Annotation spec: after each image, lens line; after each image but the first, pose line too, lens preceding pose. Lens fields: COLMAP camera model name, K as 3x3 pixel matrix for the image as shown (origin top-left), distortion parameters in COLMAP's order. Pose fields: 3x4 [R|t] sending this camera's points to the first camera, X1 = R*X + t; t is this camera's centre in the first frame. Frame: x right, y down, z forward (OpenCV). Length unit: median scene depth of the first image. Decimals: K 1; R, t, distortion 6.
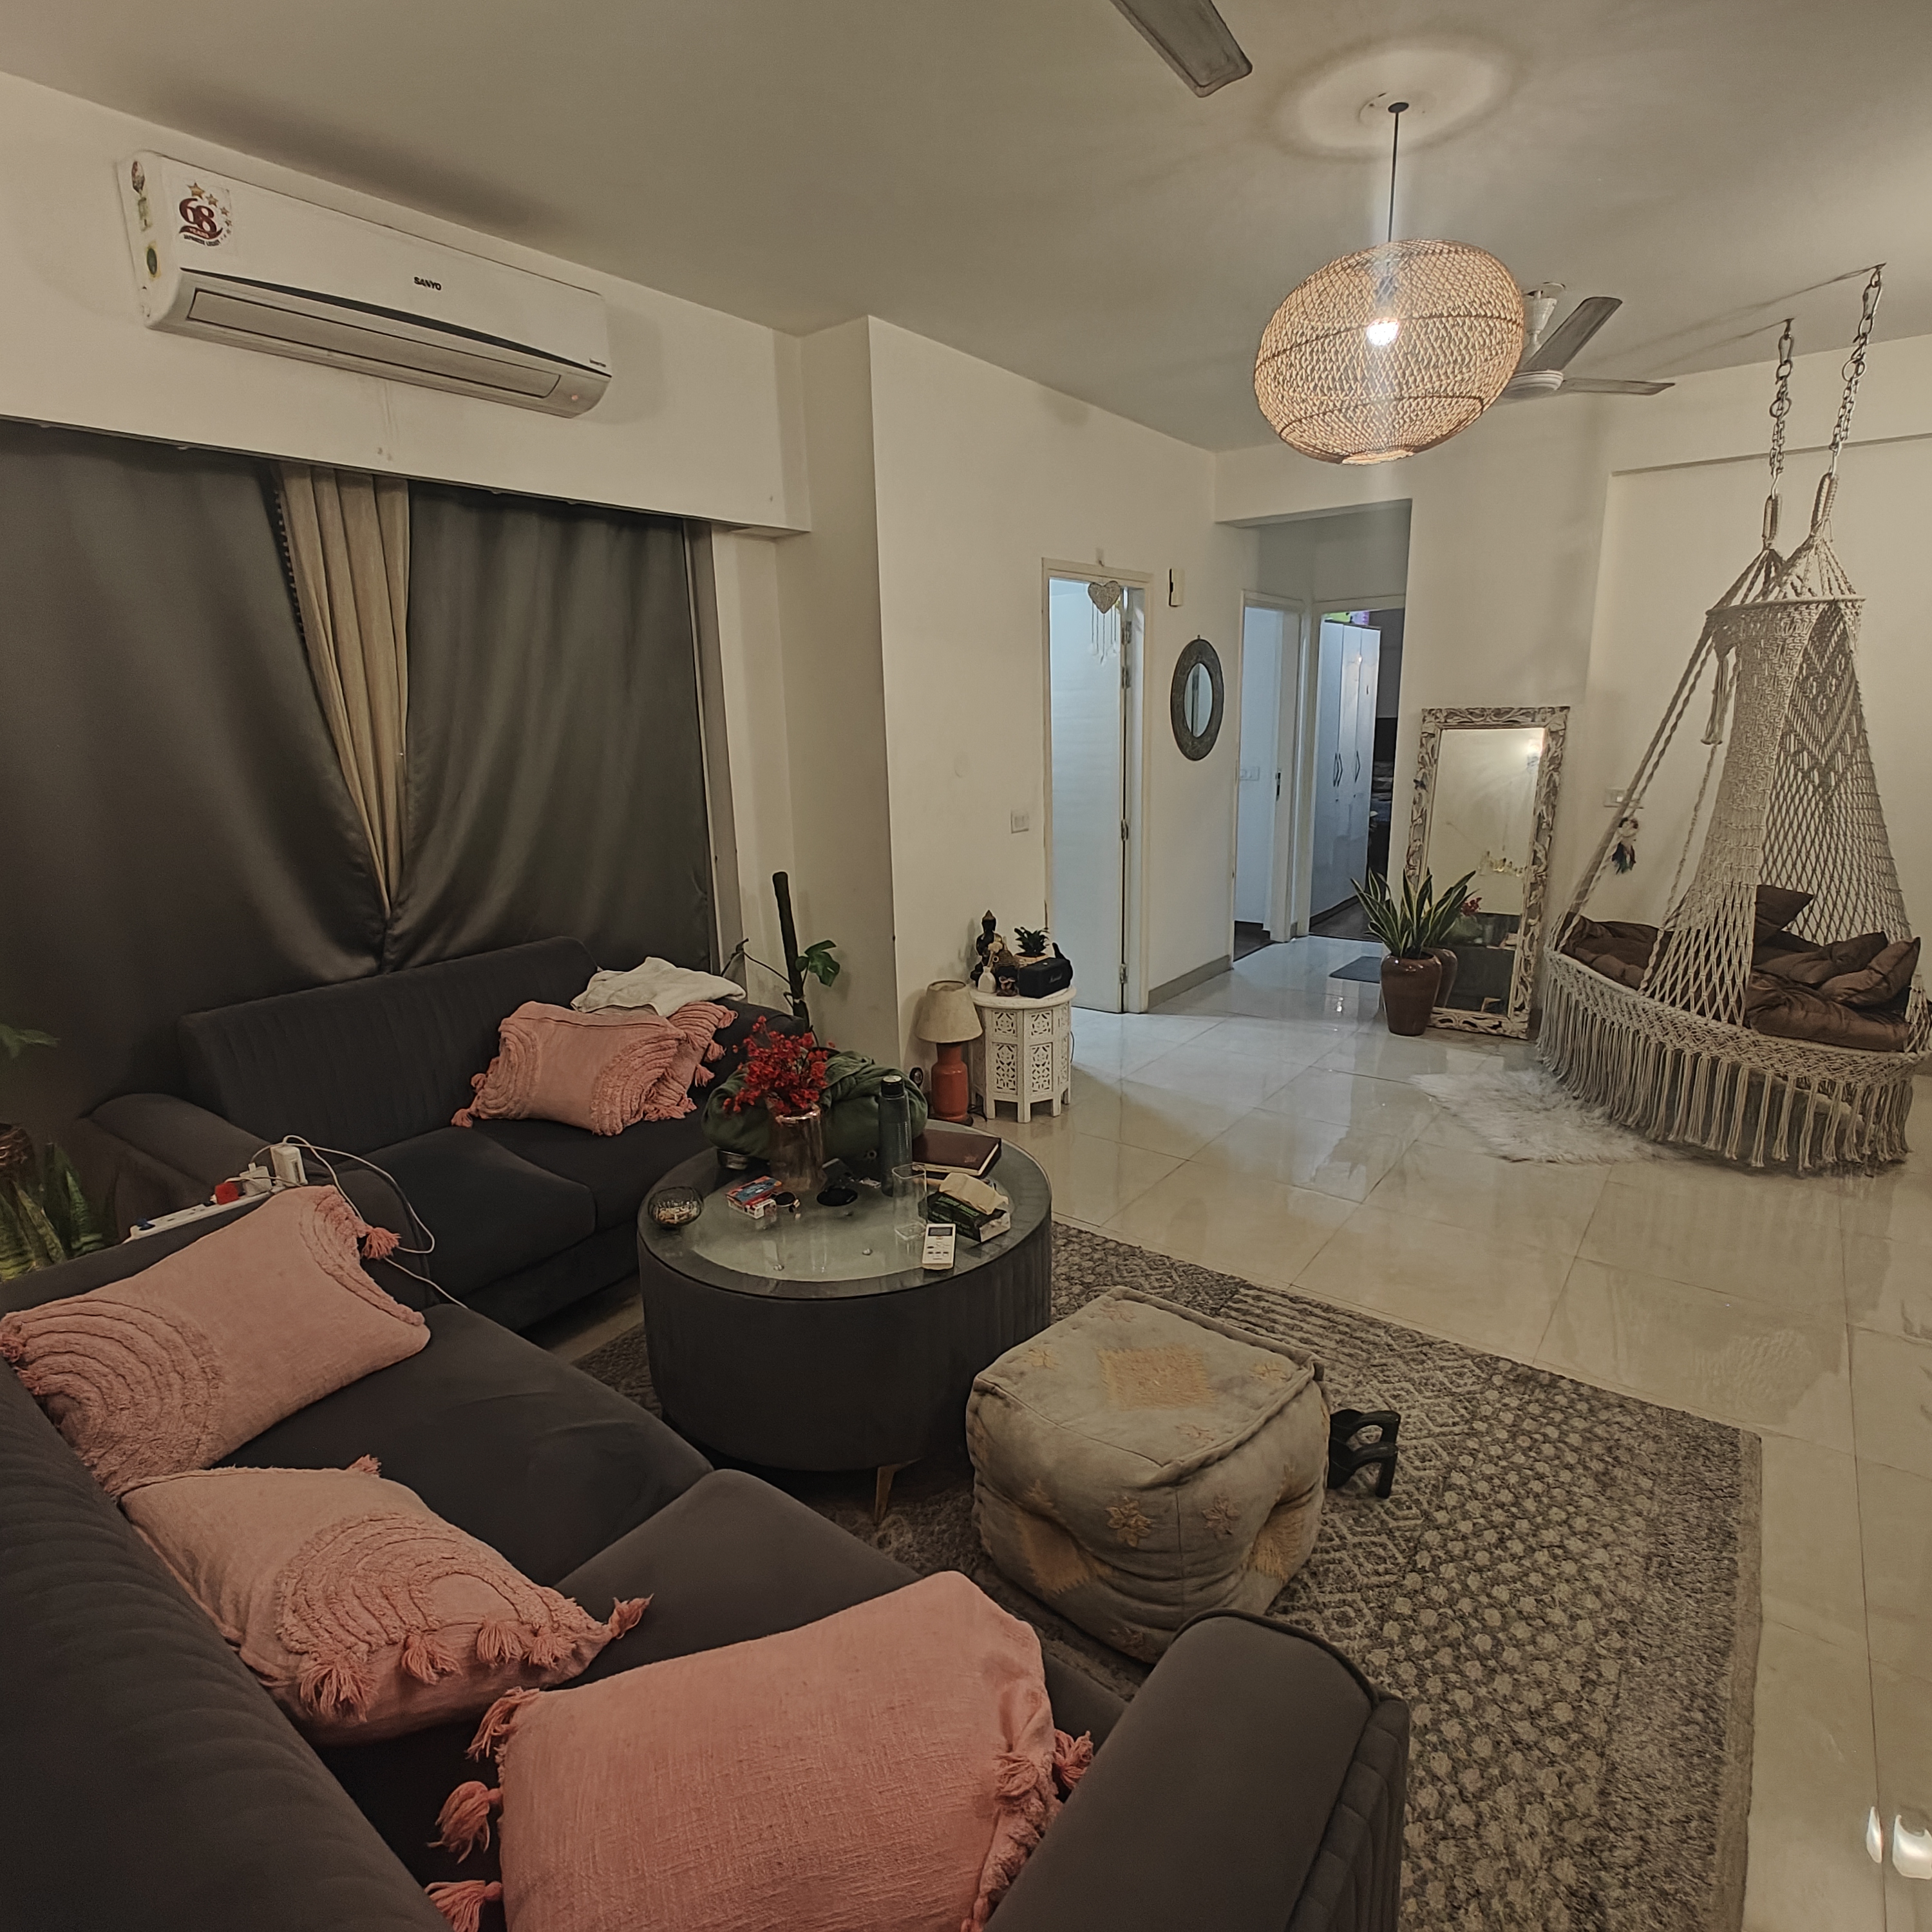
lens RADIAL K [[1073.7, 0, 975.7], [0, 1073.7, 971.4], [0, 0, 1]] dist [-0.003939, 0.001907]
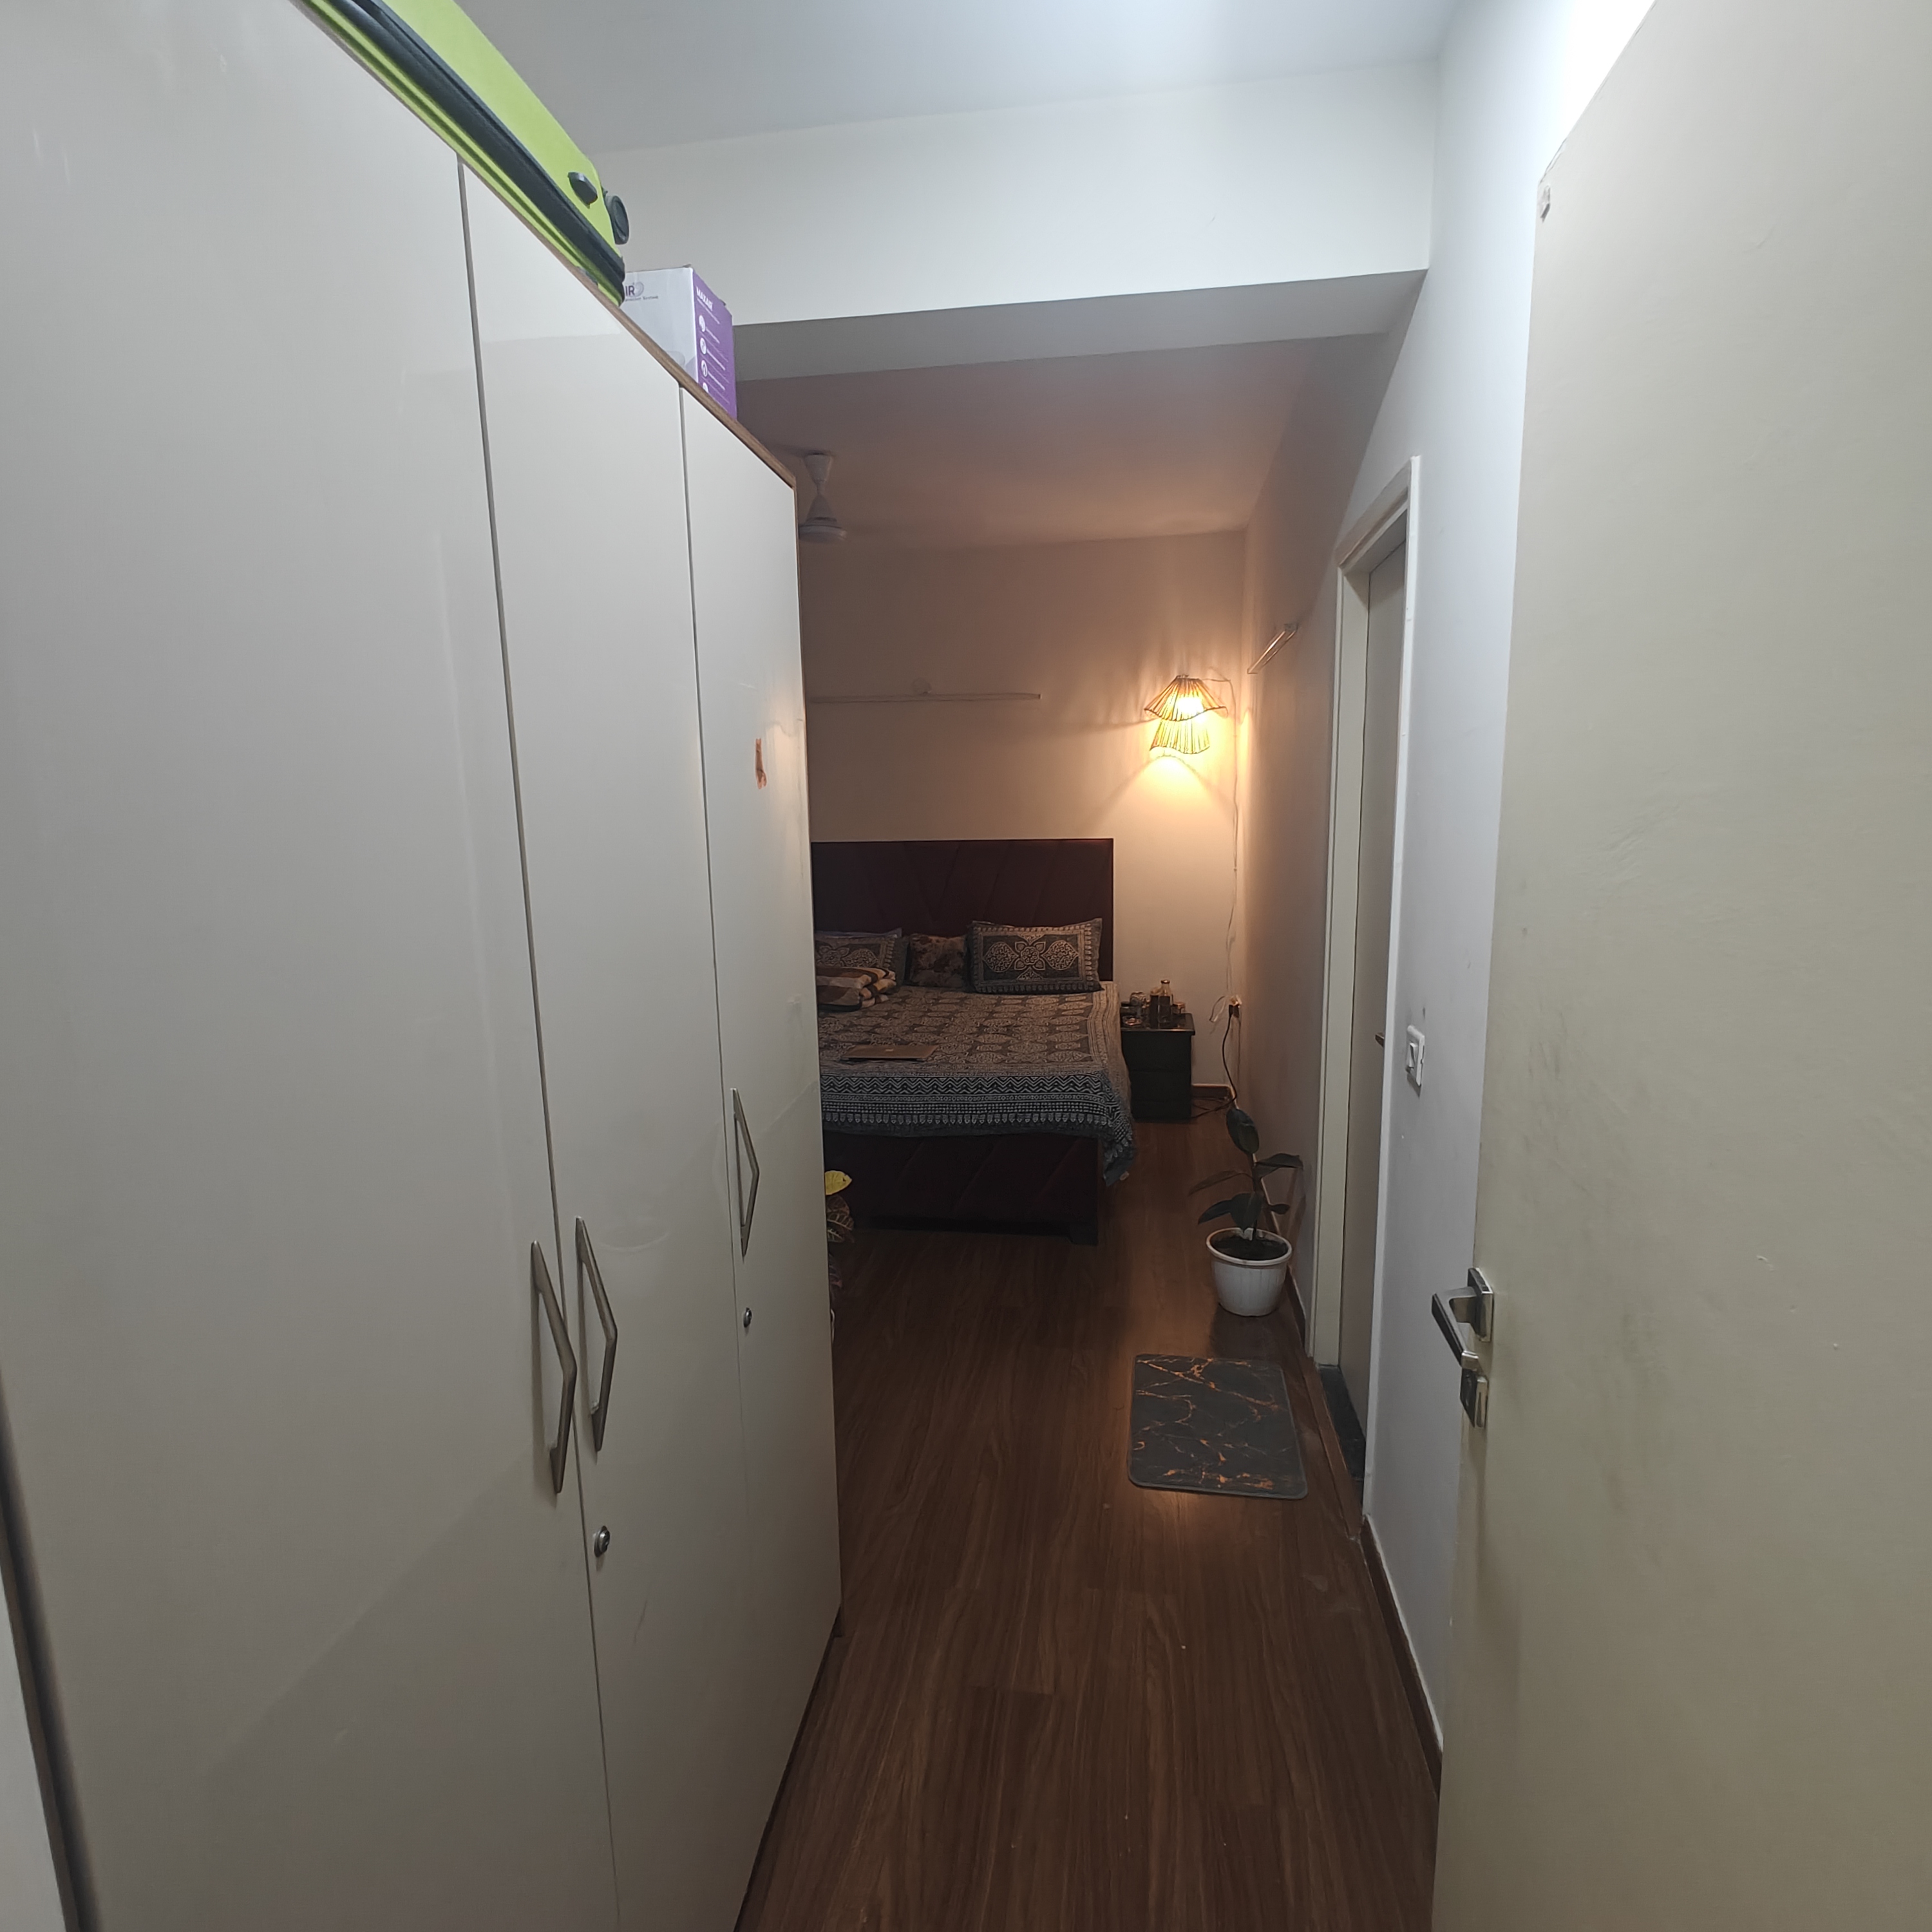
lens RADIAL K [[1073.7, 0, 975.7], [0, 1073.7, 971.4], [0, 0, 1]] dist [-0.003939, 0.001907]
pose [[0.877694, -0.067199, 0.474487, 0.223661], [0.112616, 0.991315, -0.067919, -0.148237], [-0.465802, 0.113047, 0.877638, 0.598082]]
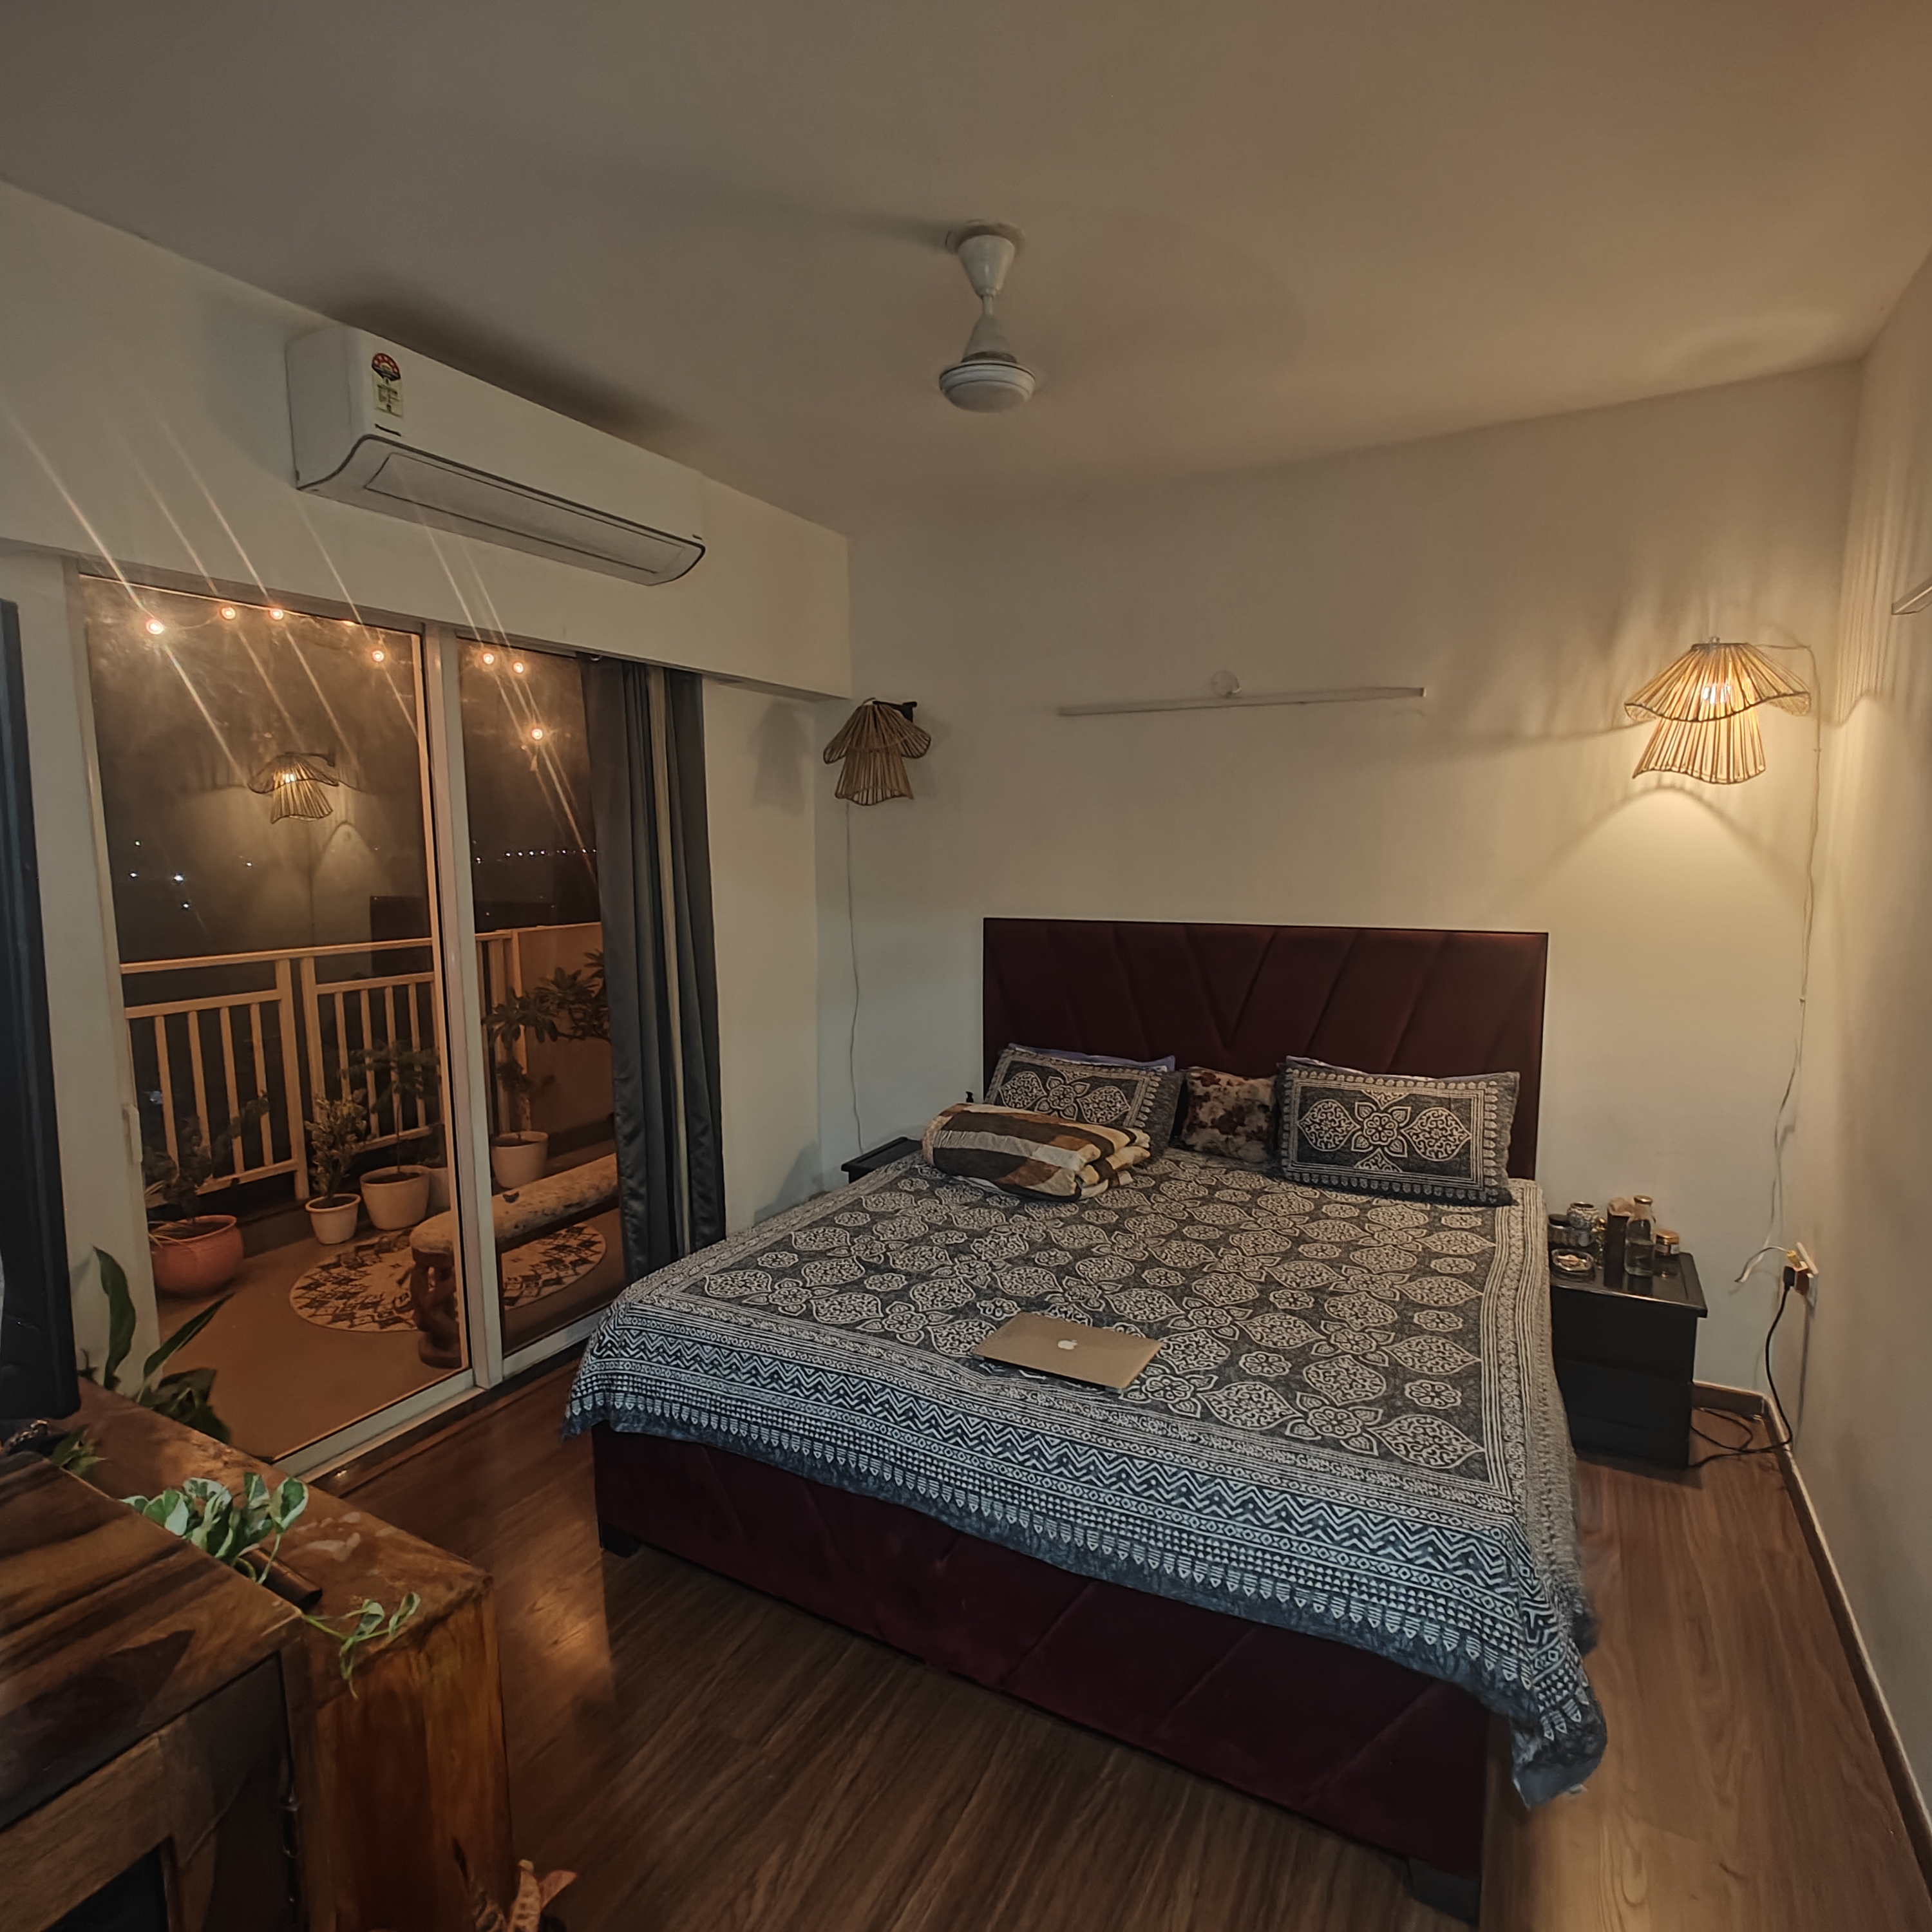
lens RADIAL K [[1073.7, 0, 975.7], [0, 1073.7, 971.4], [0, 0, 1]] dist [-0.003939, 0.001907]
pose [[0.988551, -0.004849, 0.150807, 0.322065], [0.023966, 0.991841, -0.125208, -0.191598], [-0.148969, 0.127389, 0.980602, 0.736444]]
